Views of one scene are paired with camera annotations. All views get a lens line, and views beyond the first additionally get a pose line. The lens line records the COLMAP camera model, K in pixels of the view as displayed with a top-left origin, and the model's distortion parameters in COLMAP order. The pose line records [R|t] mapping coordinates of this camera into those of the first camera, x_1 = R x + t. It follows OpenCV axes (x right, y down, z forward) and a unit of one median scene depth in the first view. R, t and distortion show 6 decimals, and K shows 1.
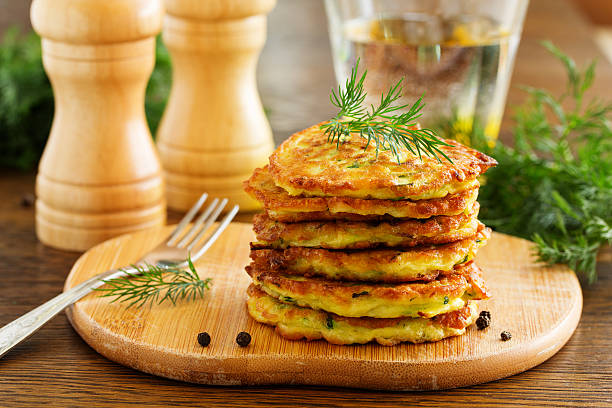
lens RADIAL K [[2068.9, 0, 306.0], [0, 2068.9, 204.0], [0, 0, 1]] dist [0.087552, -2.743348]
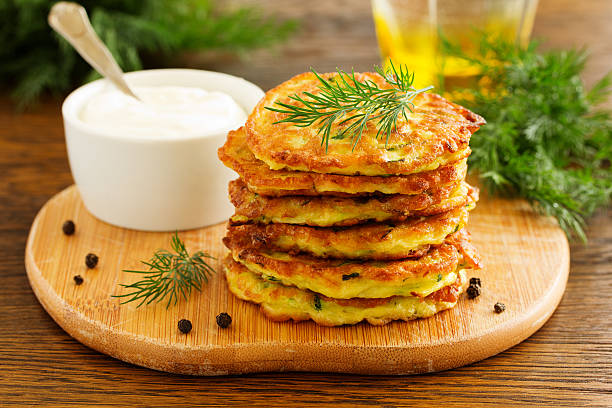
lens RADIAL K [[2068.9, 0, 306.0], [0, 2068.9, 204.0], [0, 0, 1]] dist [0.087552, -2.743348]
pose [[0.997438, -0.031810, 0.064081, -0.053350], [0.022791, 0.990330, 0.136848, -0.118154], [-0.067814, -0.135037, 0.988517, 0.065288]]
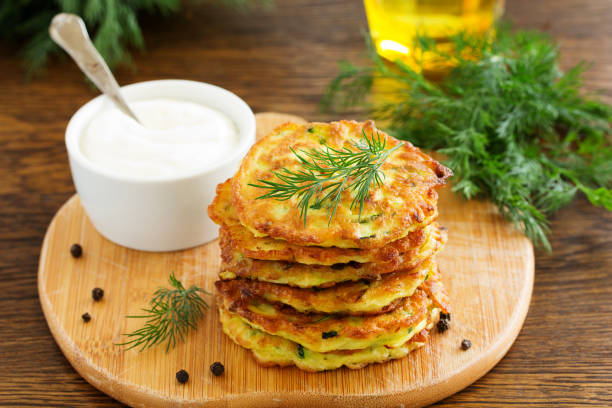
lens RADIAL K [[2068.9, 0, 306.0], [0, 2068.9, 204.0], [0, 0, 1]] dist [0.087552, -2.743348]
pose [[0.997299, -0.065414, 0.033404, -0.016345], [0.049469, 0.934378, 0.352833, -0.386051], [-0.054292, -0.350228, 0.935090, 0.036894]]
